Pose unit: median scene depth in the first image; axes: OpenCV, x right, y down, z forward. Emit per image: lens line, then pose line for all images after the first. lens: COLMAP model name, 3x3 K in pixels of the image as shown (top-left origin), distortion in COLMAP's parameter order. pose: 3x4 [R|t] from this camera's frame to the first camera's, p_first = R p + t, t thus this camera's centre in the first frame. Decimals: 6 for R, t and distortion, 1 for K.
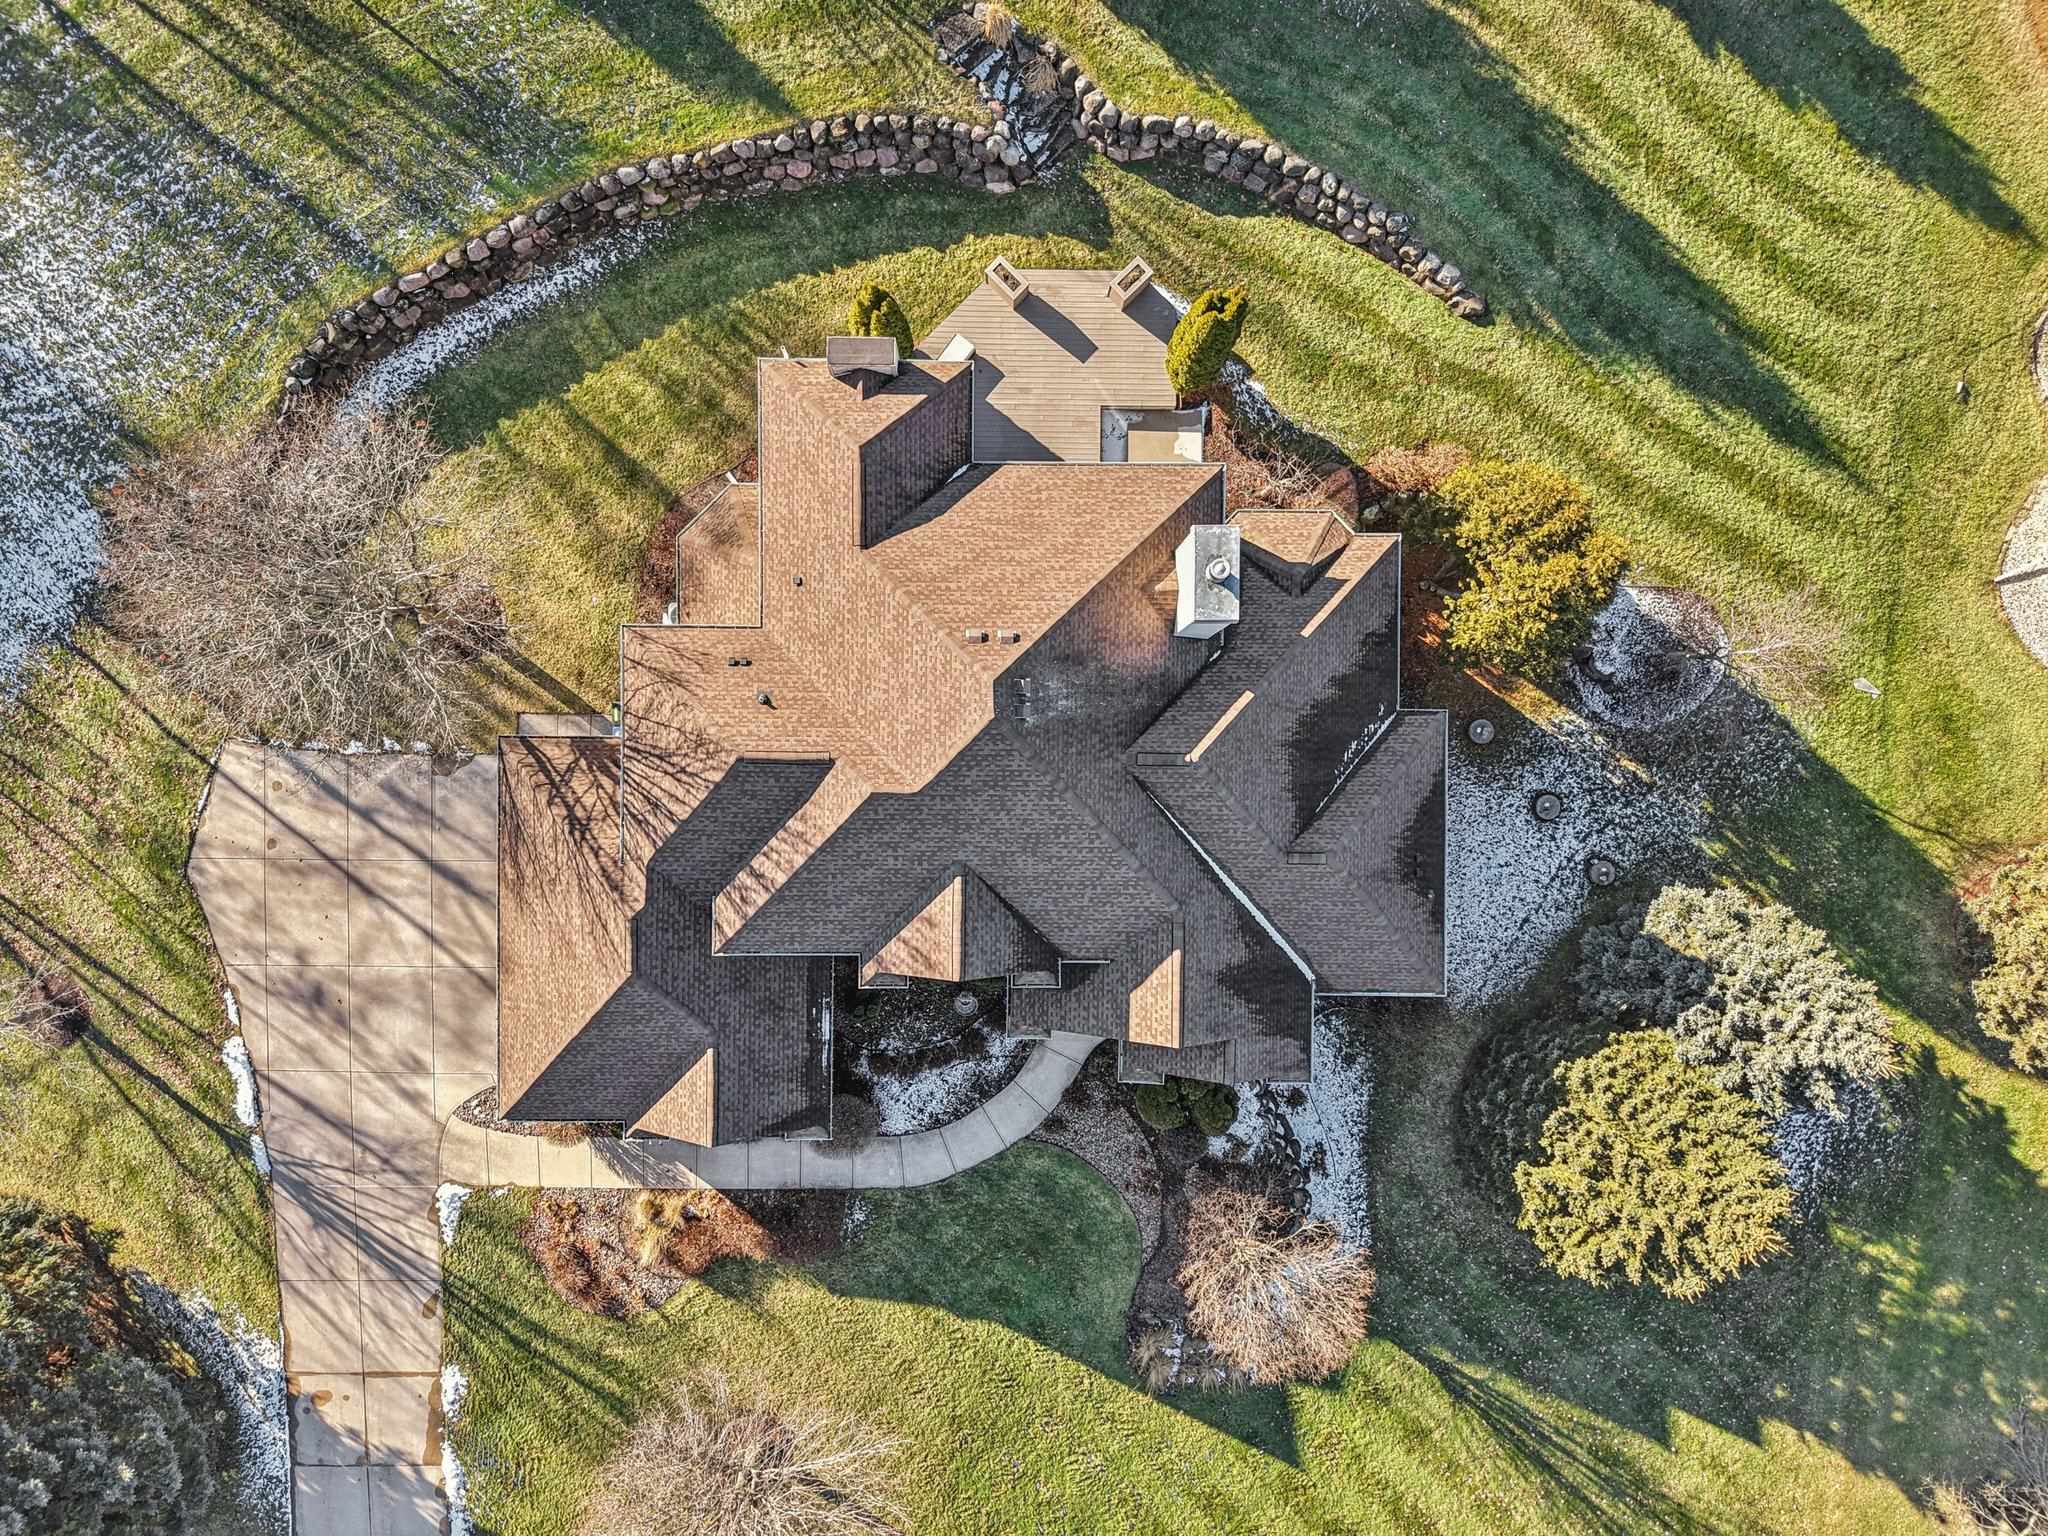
lens RADIAL K [[1377.6, 0, 1019.4], [0, 1377.6, 774.9], [0, 0, 1]] dist [0.002855, -0.001741]
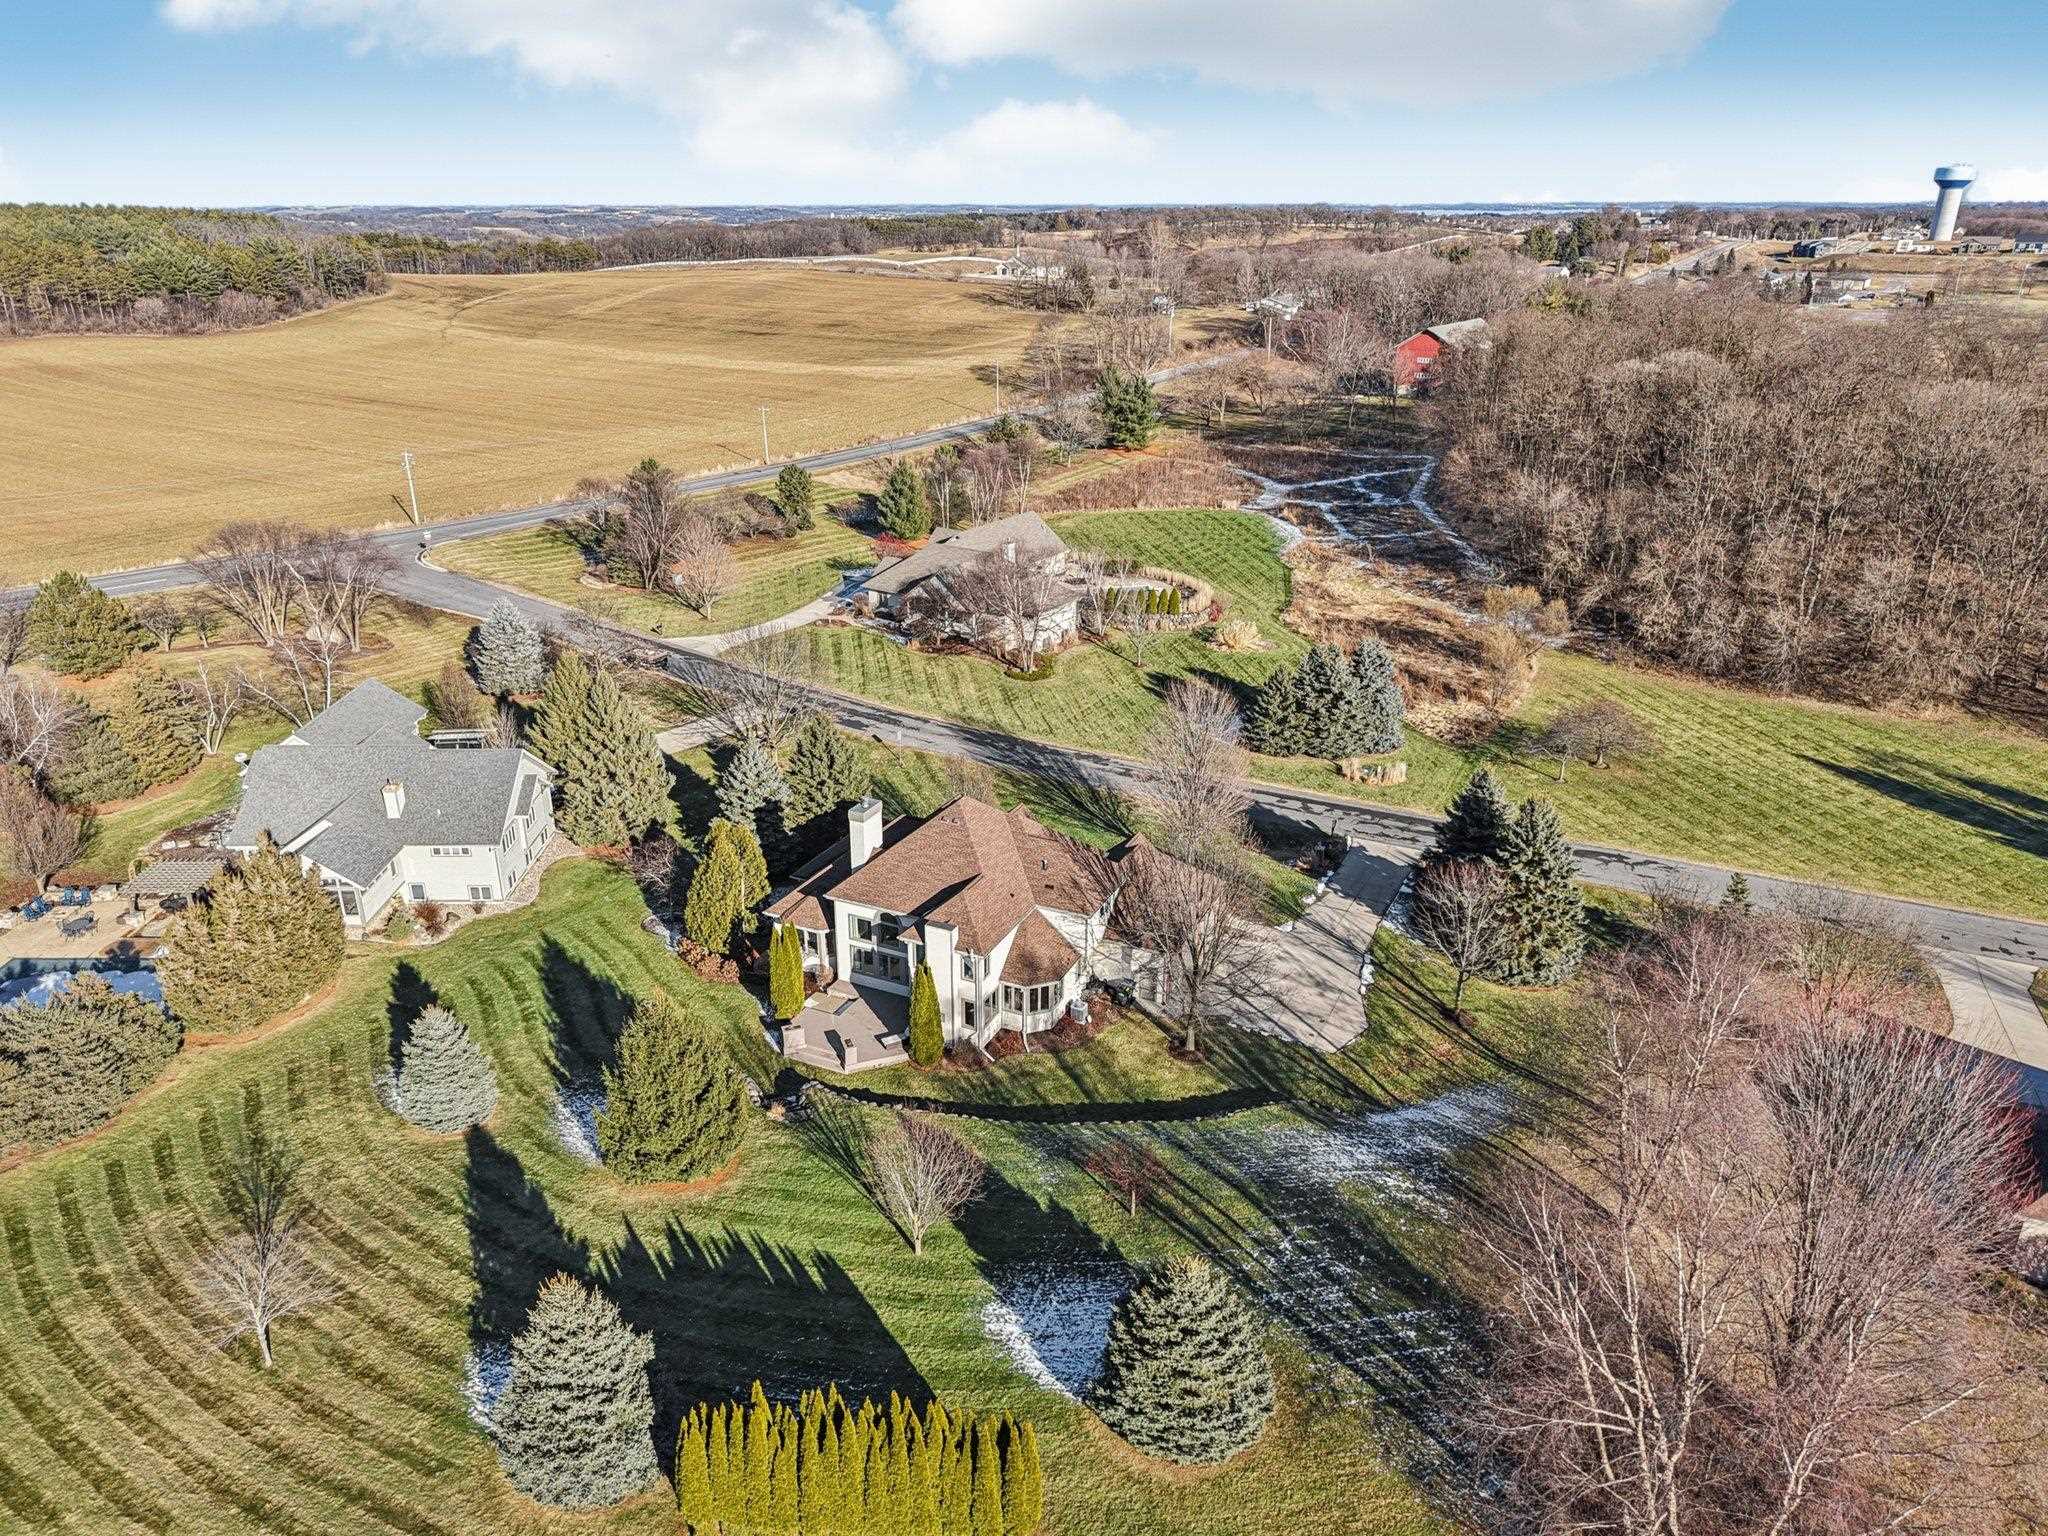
lens RADIAL K [[1421.5, 0, 1024.0], [0, 1421.5, 768.0], [0, 0, 1]] dist [0.001872, 0.002642]
pose [[-0.907132, -0.179959, 0.380429, -0.853589], [0.420403, -0.346015, 0.838770, -1.671415], [-0.019310, 0.920809, 0.389537, -0.102405]]
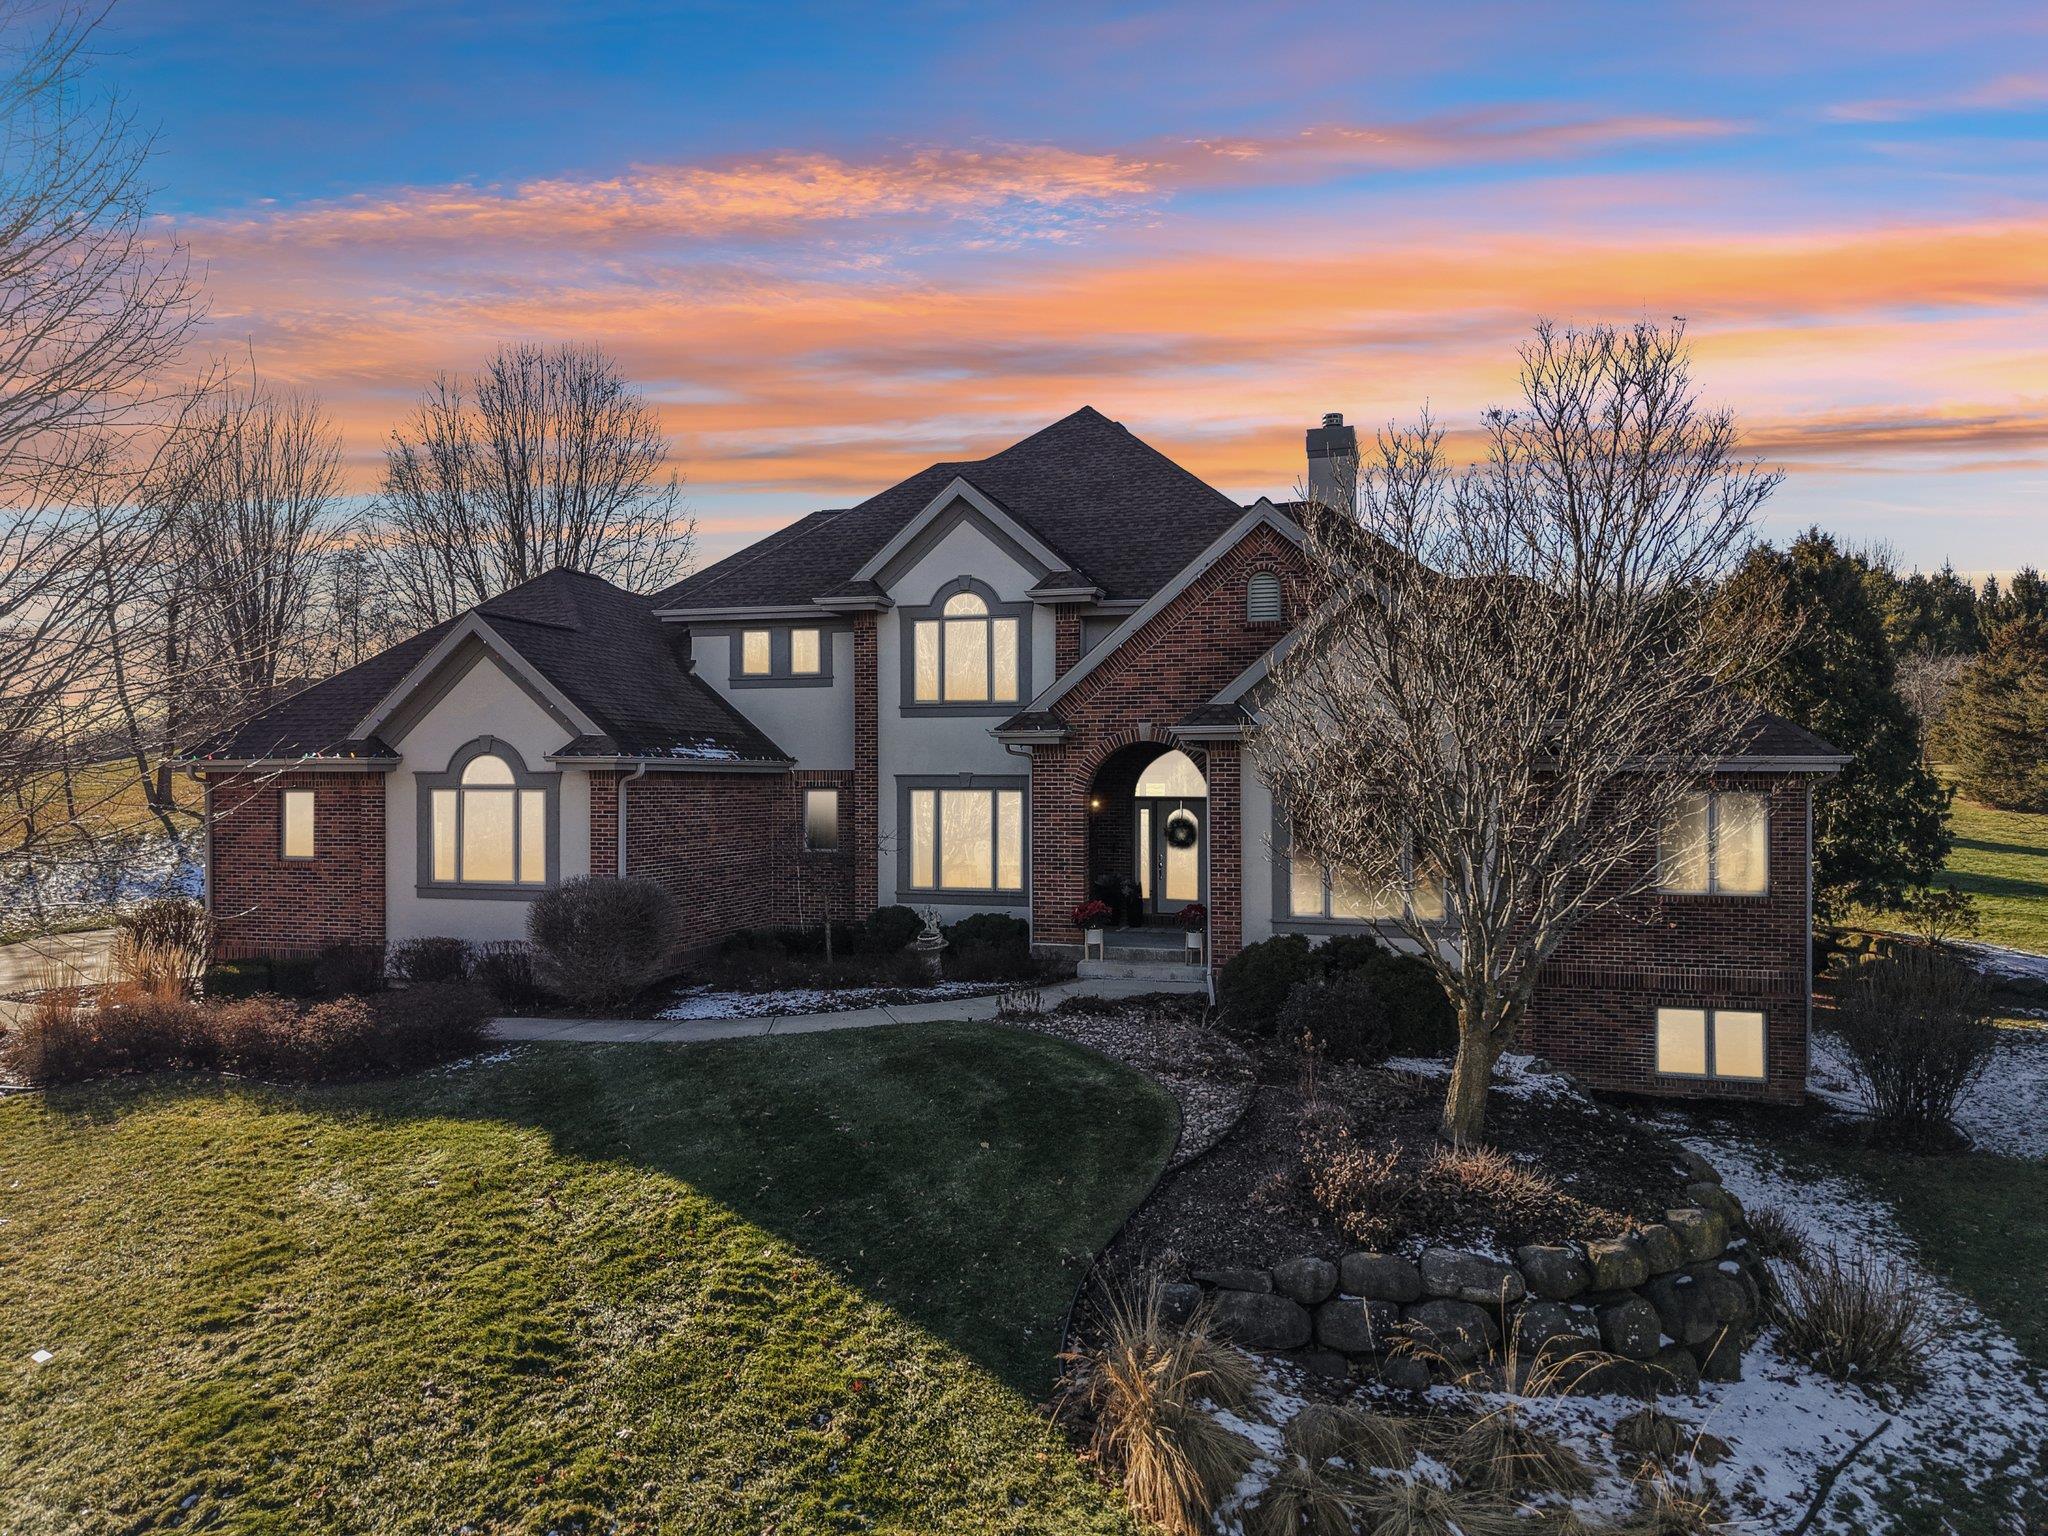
lens RADIAL K [[1377.6, 0, 1019.4], [0, 1377.6, 774.9], [0, 0, 1]] dist [0.002855, -0.001741]
pose [[0.960306, -0.028391, -0.277499, 0.145911], [-0.277832, -0.008472, -0.960592, 0.667243], [0.024921, 0.999561, -0.016024, 0.926388]]
